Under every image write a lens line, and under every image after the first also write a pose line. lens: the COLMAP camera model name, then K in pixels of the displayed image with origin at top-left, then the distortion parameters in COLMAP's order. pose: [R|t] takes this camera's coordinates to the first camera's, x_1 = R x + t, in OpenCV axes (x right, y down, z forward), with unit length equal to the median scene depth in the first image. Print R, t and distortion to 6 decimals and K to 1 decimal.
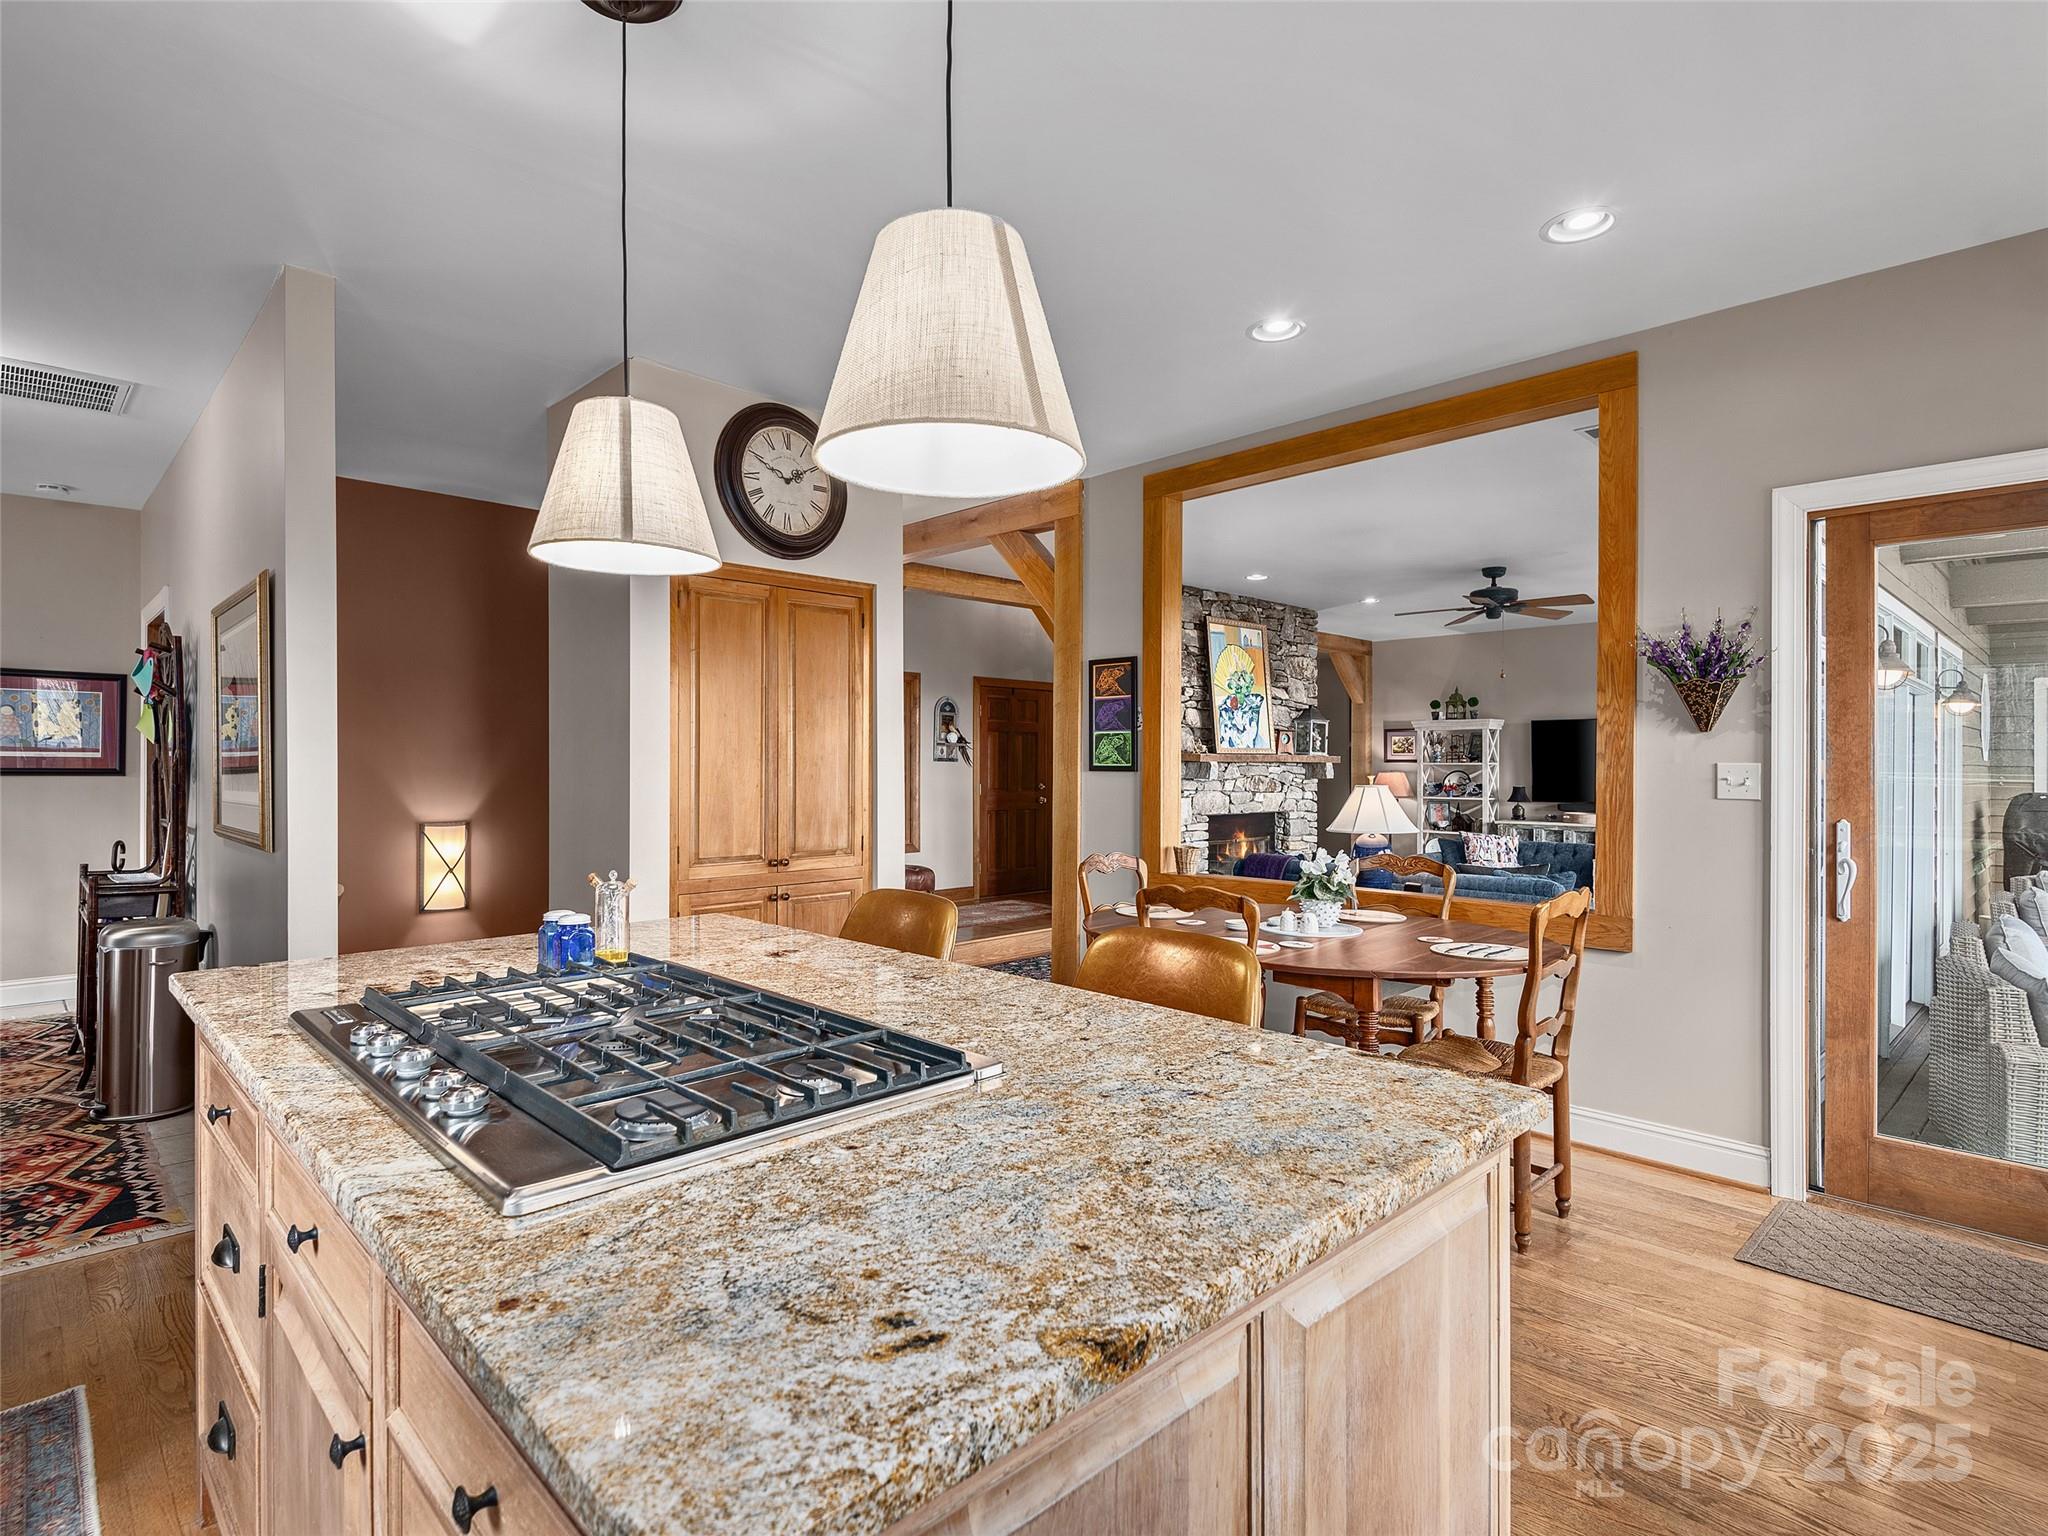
lens RADIAL K [[1057.8, 0, 992.9], [0, 1057.8, 762.8], [0, 0, 1]] dist [0.014421, -0.000833]
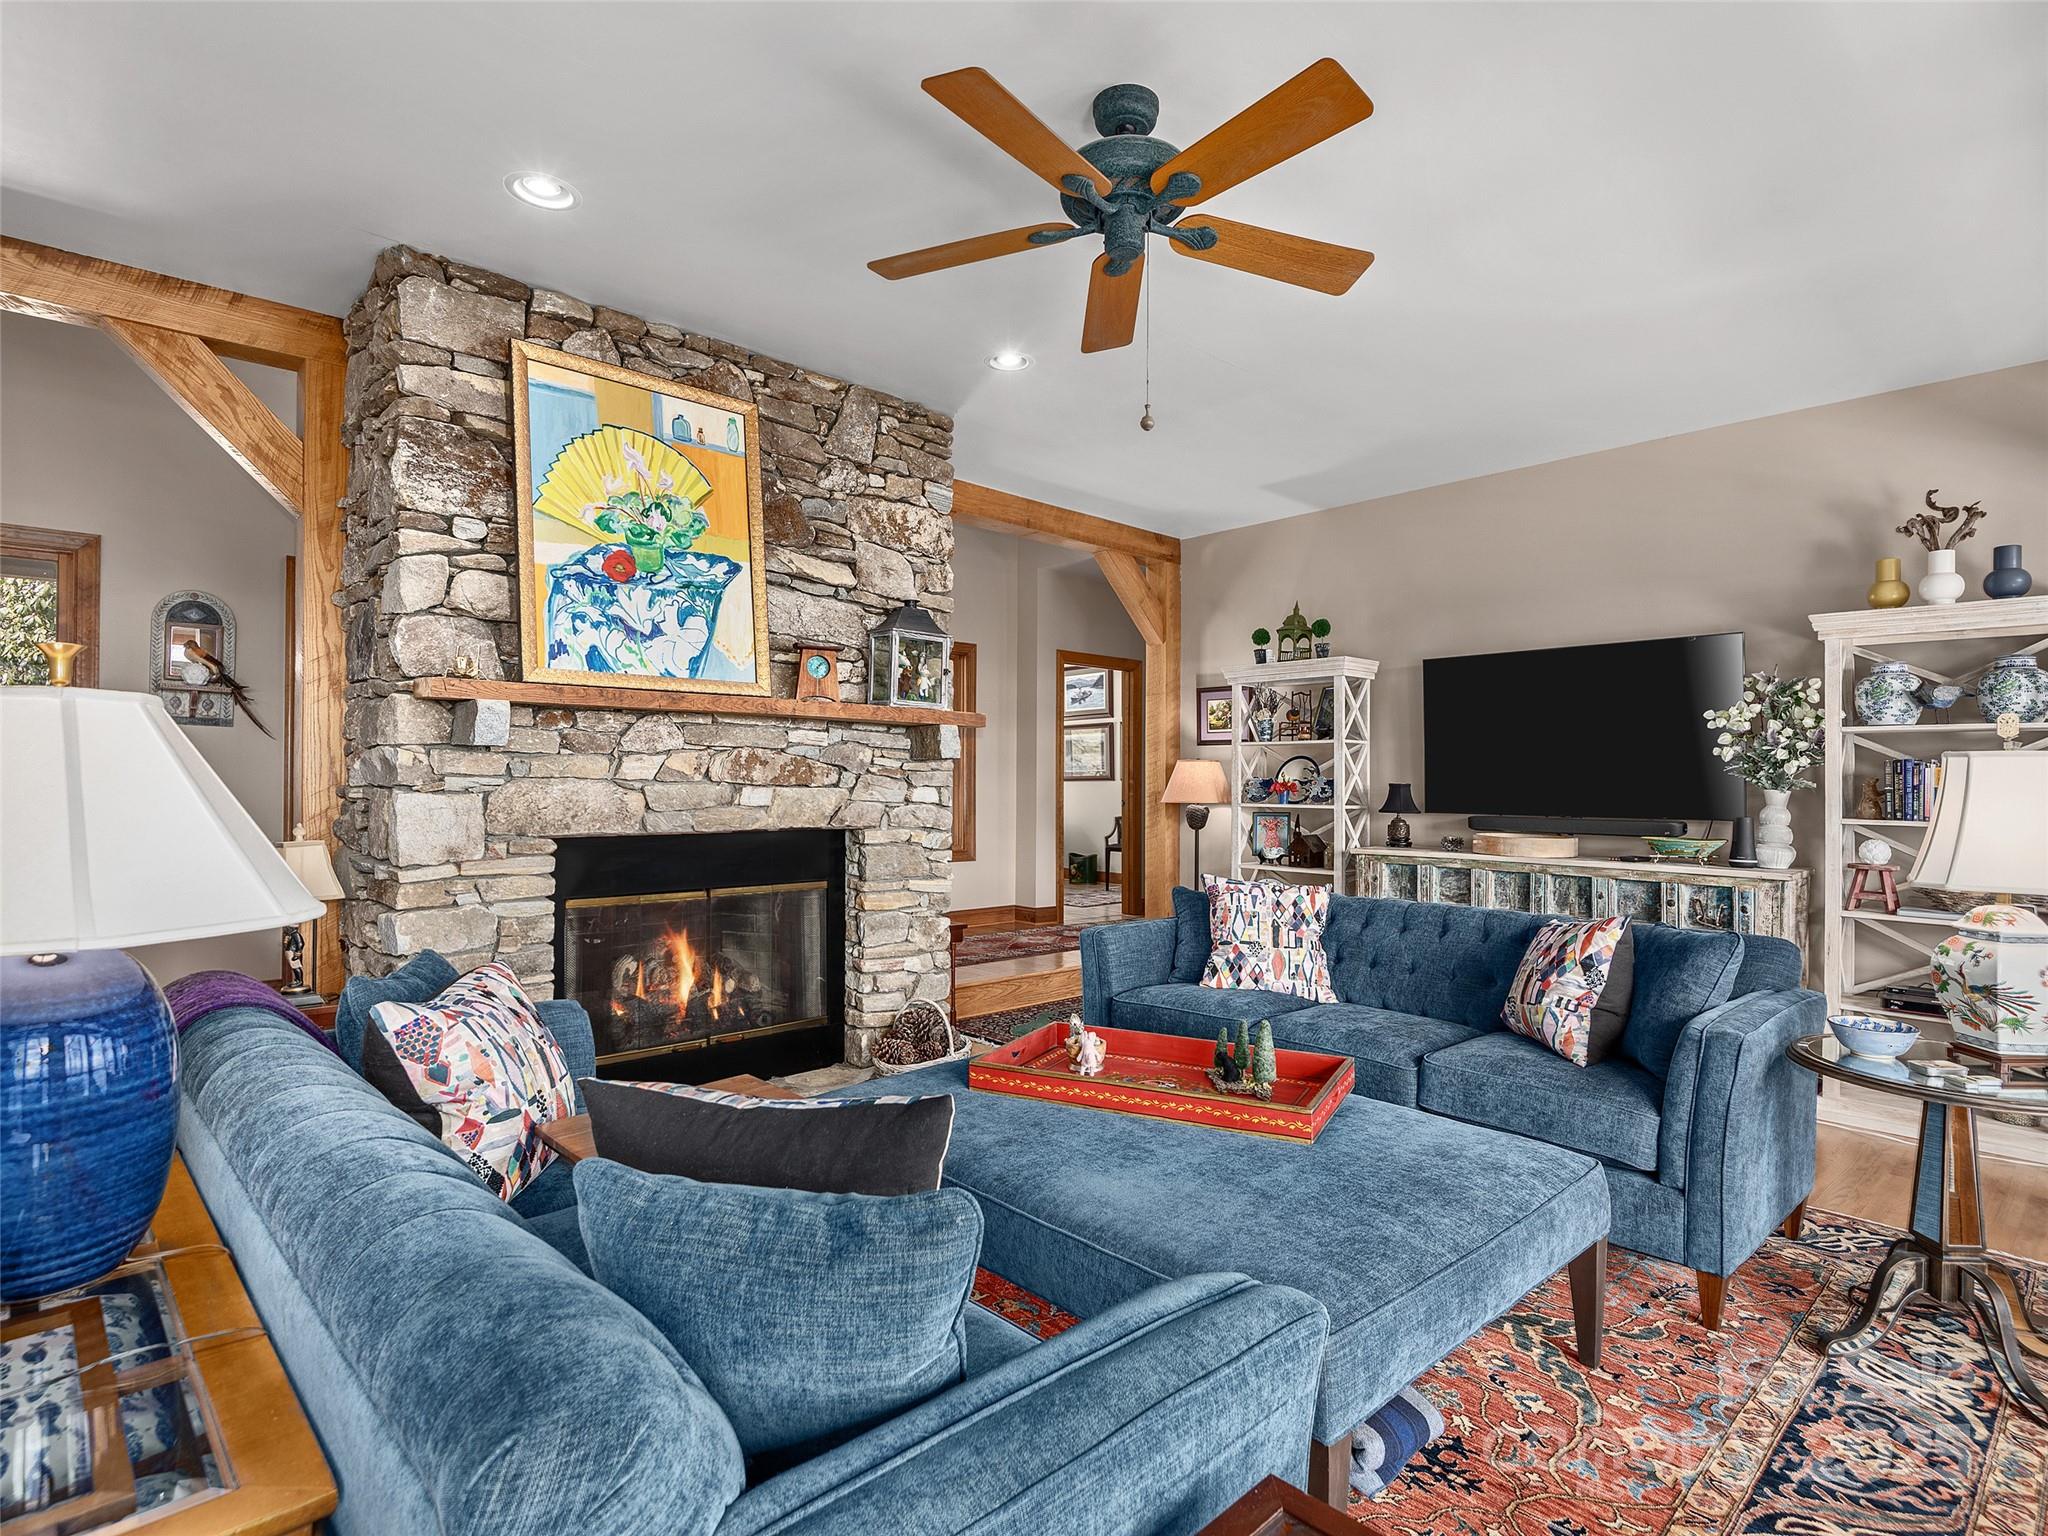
lens RADIAL K [[1057.8, 0, 1023.8], [0, 1057.8, 779.3], [0, 0, 1]] dist [0.014421, -0.000833]
pose [[0.999974, 0.003768, -0.006116, 0.349840], [-0.003778, 0.999992, -0.001624, 0.024306], [0.006109, 0.001647, 0.999980, 0.527489]]
